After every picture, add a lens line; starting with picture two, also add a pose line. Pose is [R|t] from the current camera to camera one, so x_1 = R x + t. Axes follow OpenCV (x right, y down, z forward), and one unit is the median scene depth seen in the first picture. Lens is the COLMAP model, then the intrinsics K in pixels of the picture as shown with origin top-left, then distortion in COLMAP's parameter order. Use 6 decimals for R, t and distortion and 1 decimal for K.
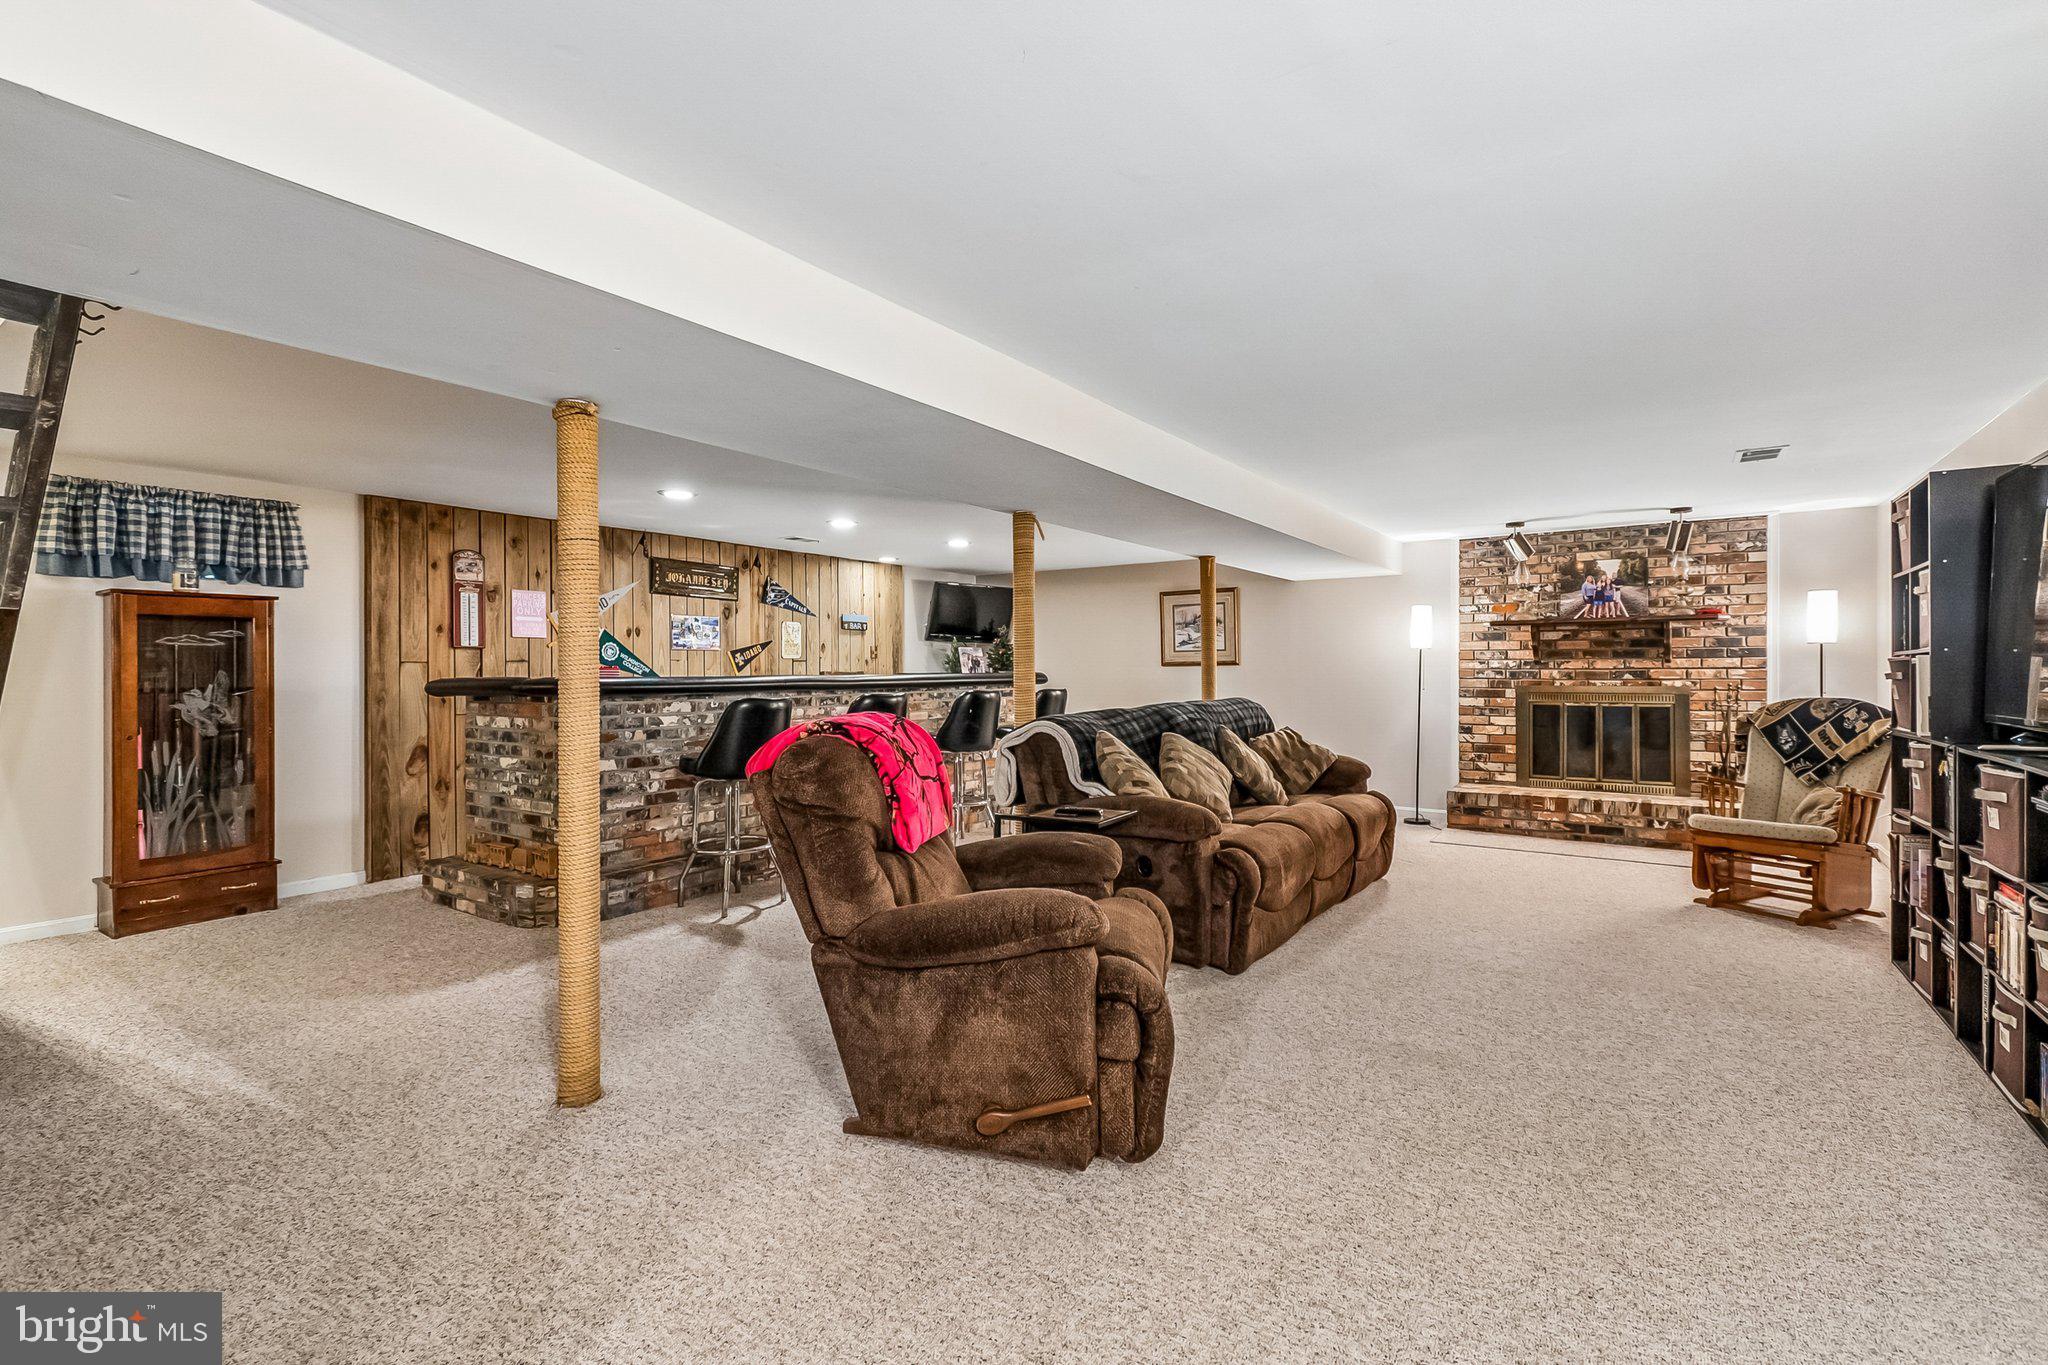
lens RADIAL K [[913.3, 0, 1036.0], [0, 913.3, 668.8], [0, 0, 1]] dist [0.013019, -0.007287]
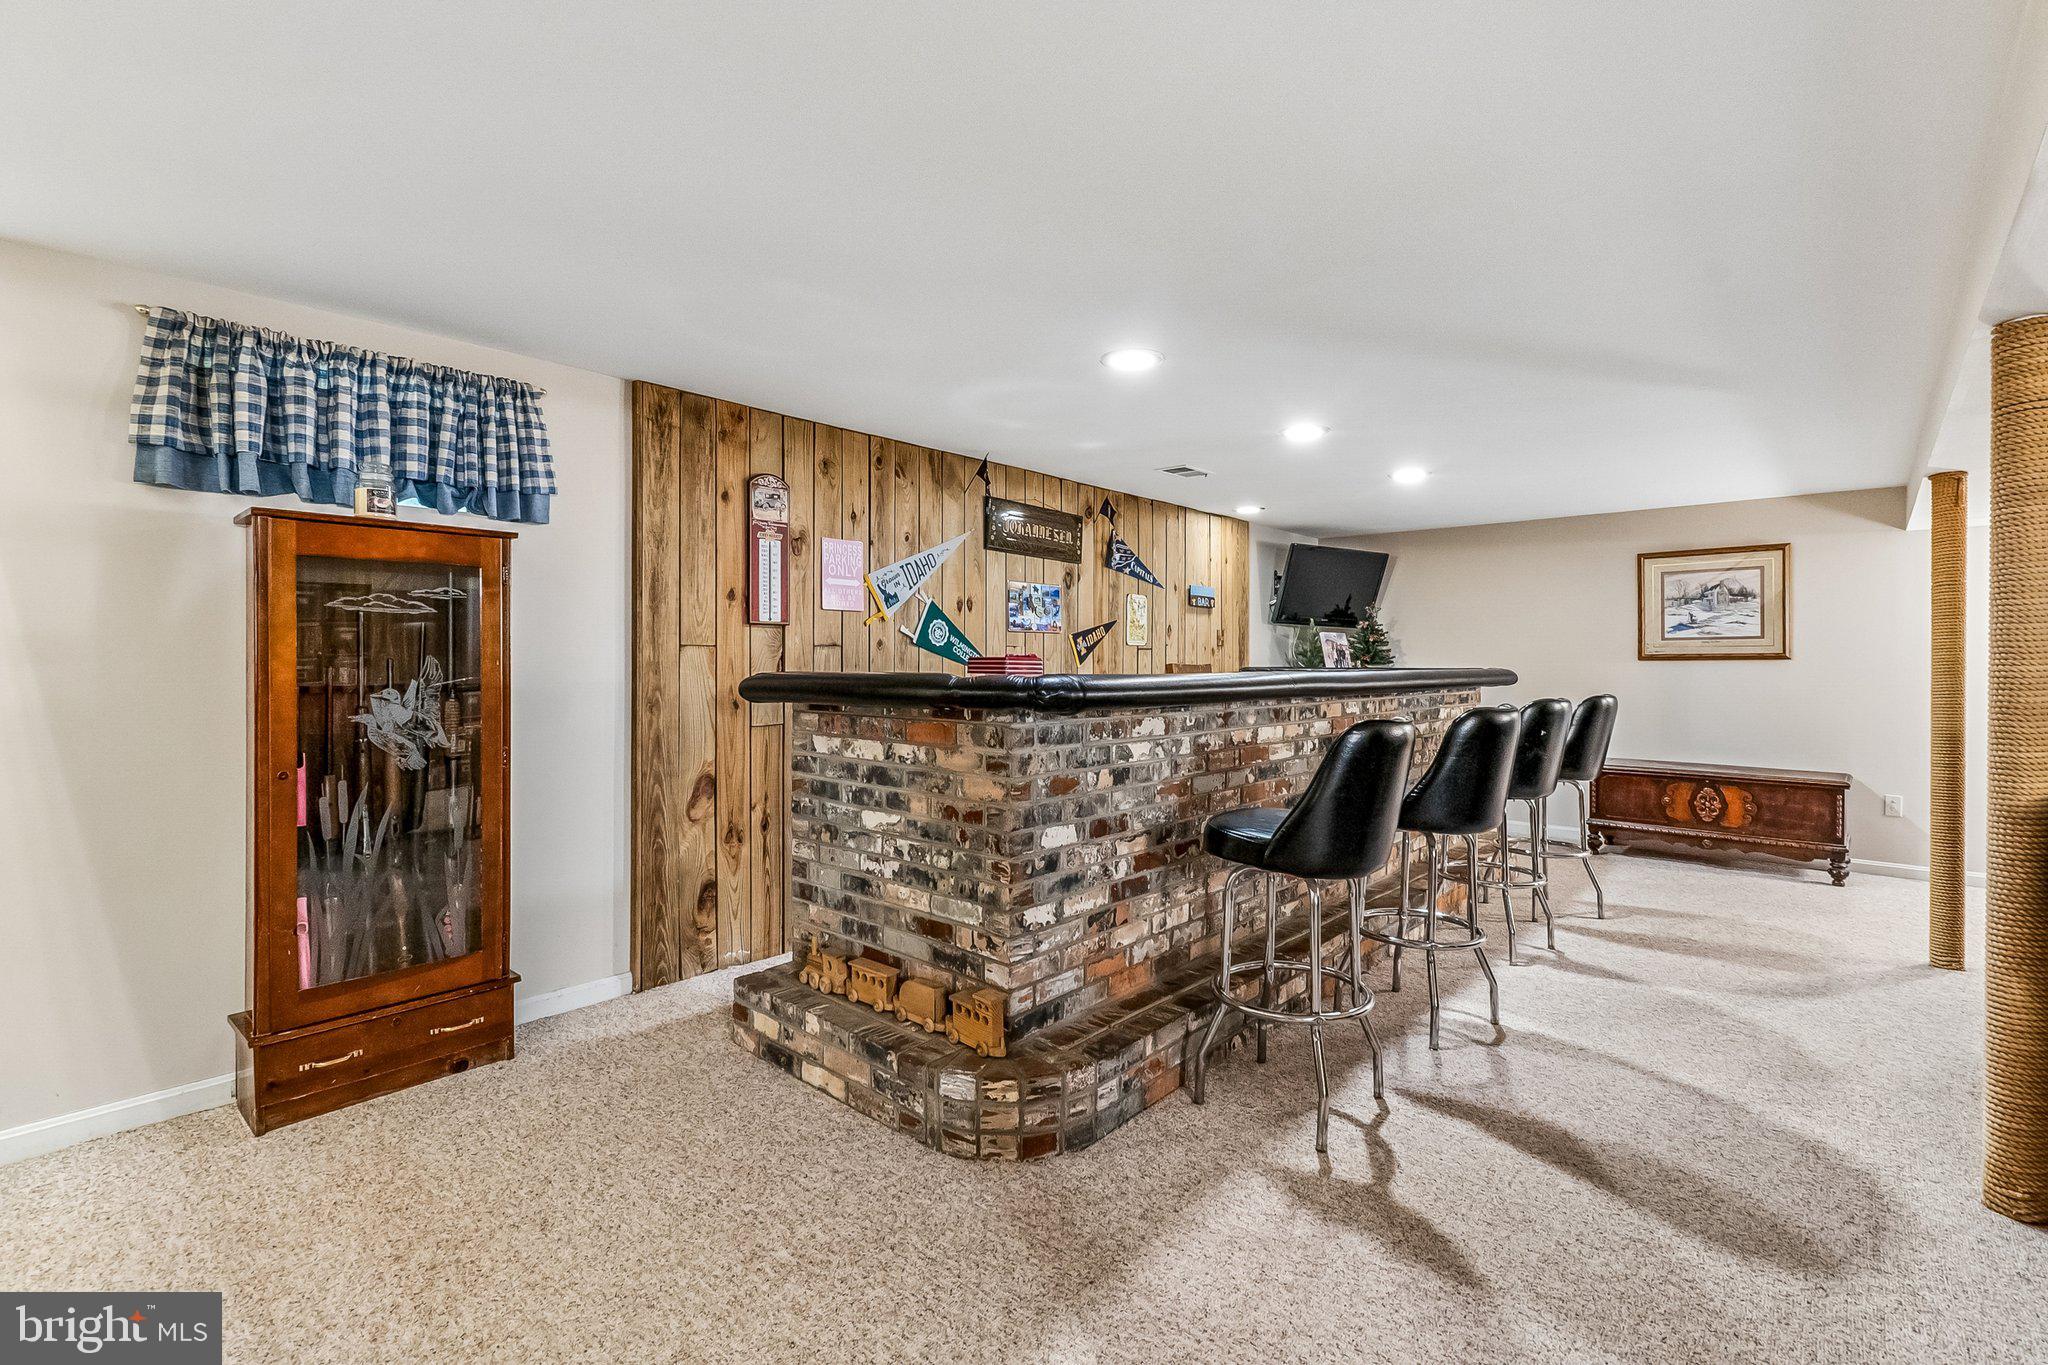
lens RADIAL K [[913.3, 0, 1036.0], [0, 913.3, 668.8], [0, 0, 1]] dist [0.013019, -0.007287]
pose [[0.991170, 0.009487, -0.132259, -0.397624], [-0.008198, 0.999914, 0.010284, 0.000366], [0.132345, -0.009109, 0.991162, 0.438901]]
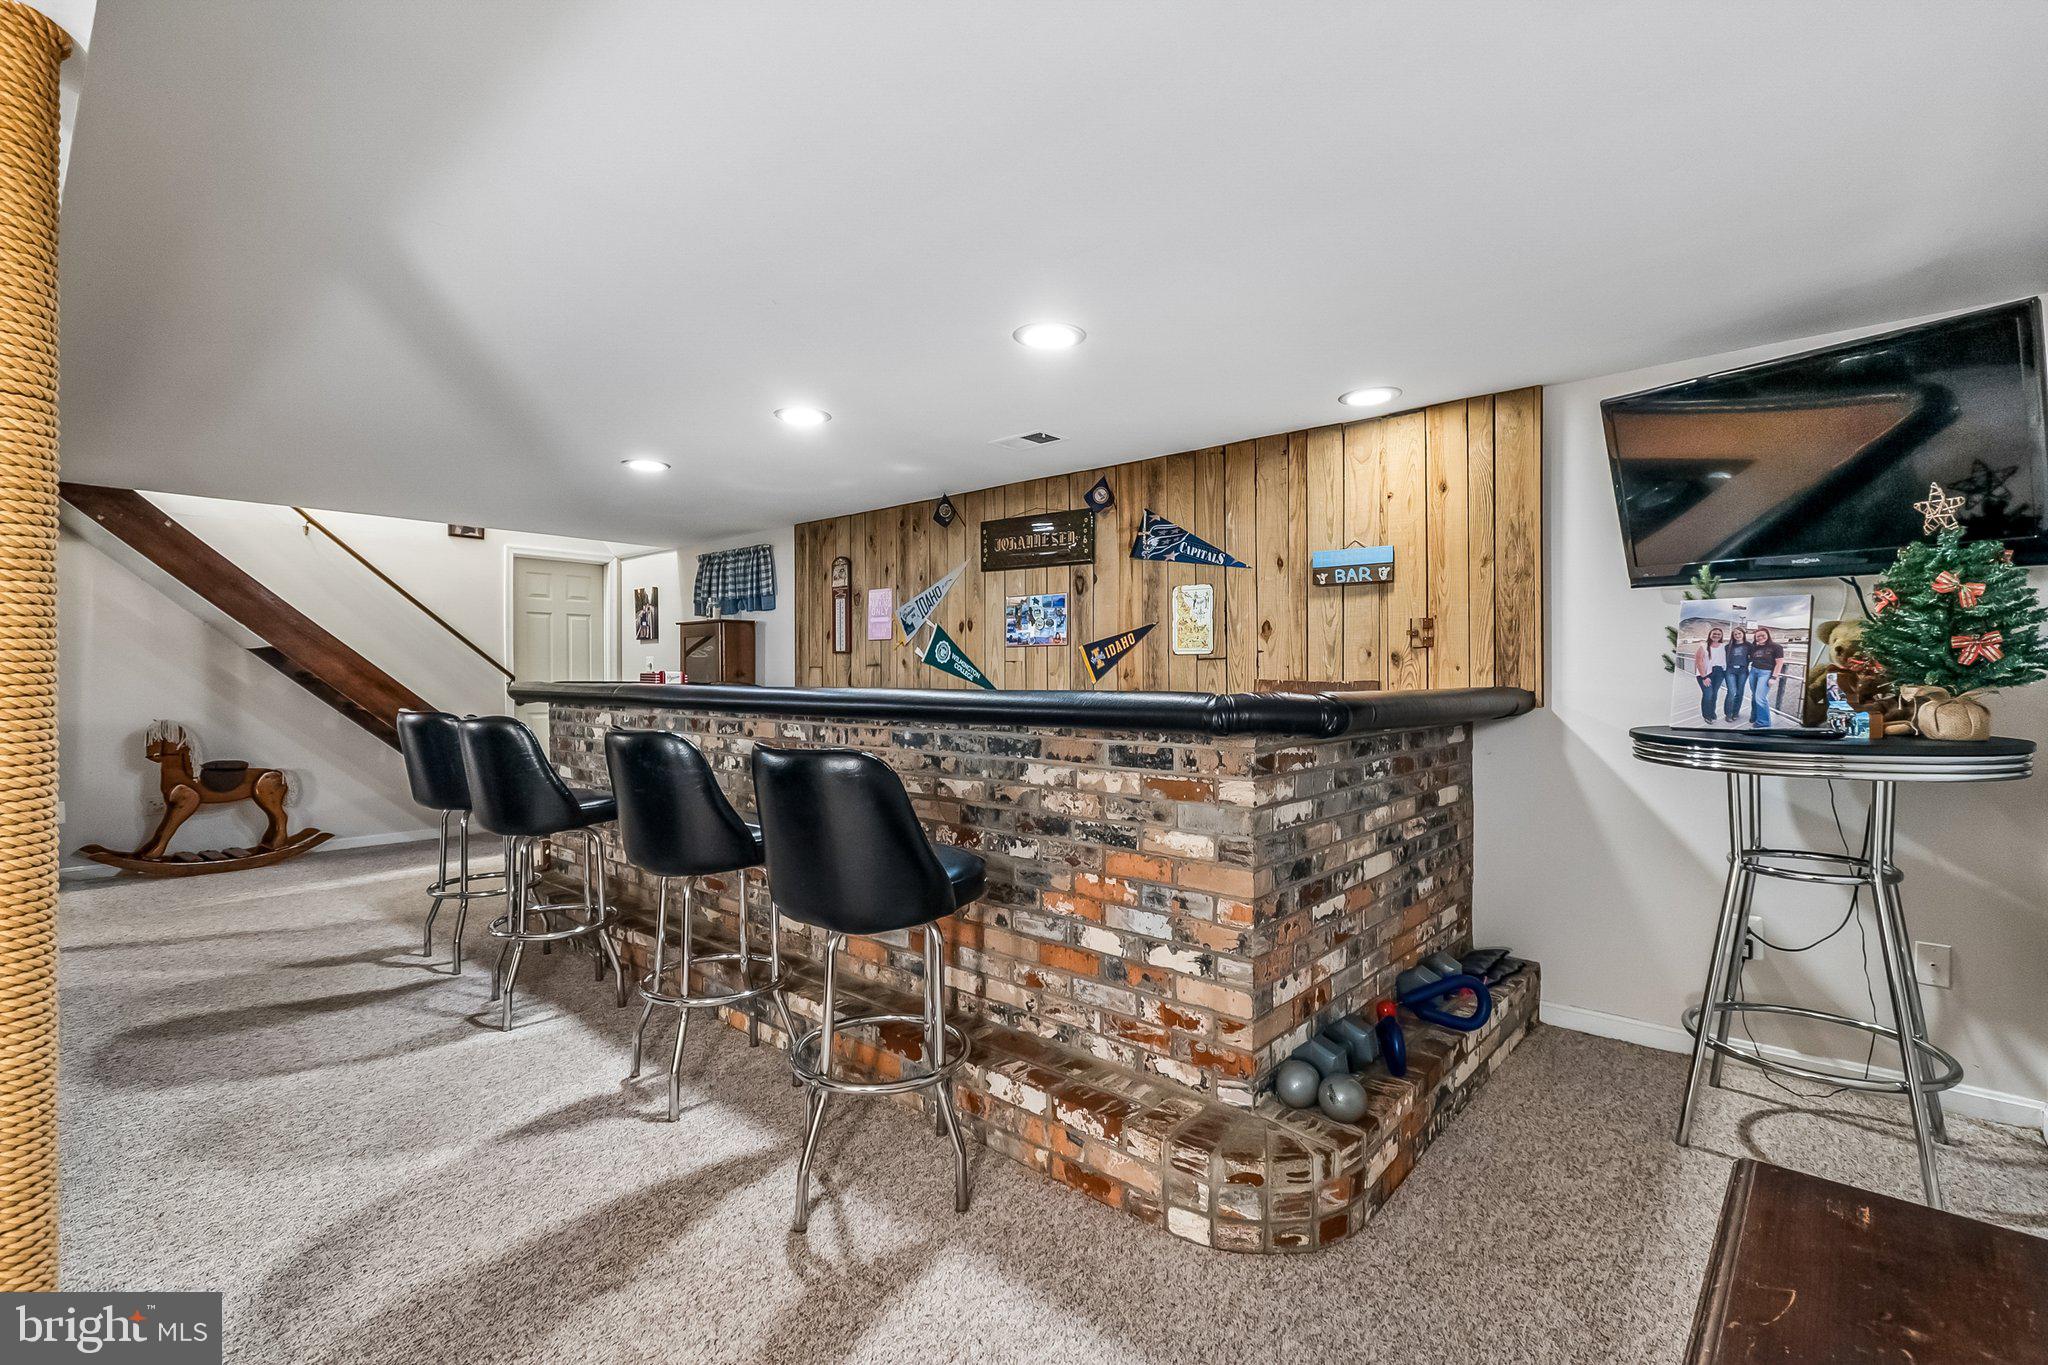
lens RADIAL K [[913.3, 0, 1036.0], [0, 913.3, 668.8], [0, 0, 1]] dist [0.013019, -0.007287]
pose [[-0.117709, -0.001576, -0.993047, 0.426420], [0.001006, 0.999998, -0.001706, -0.003463], [0.993048, -0.001200, -0.117707, 1.543817]]
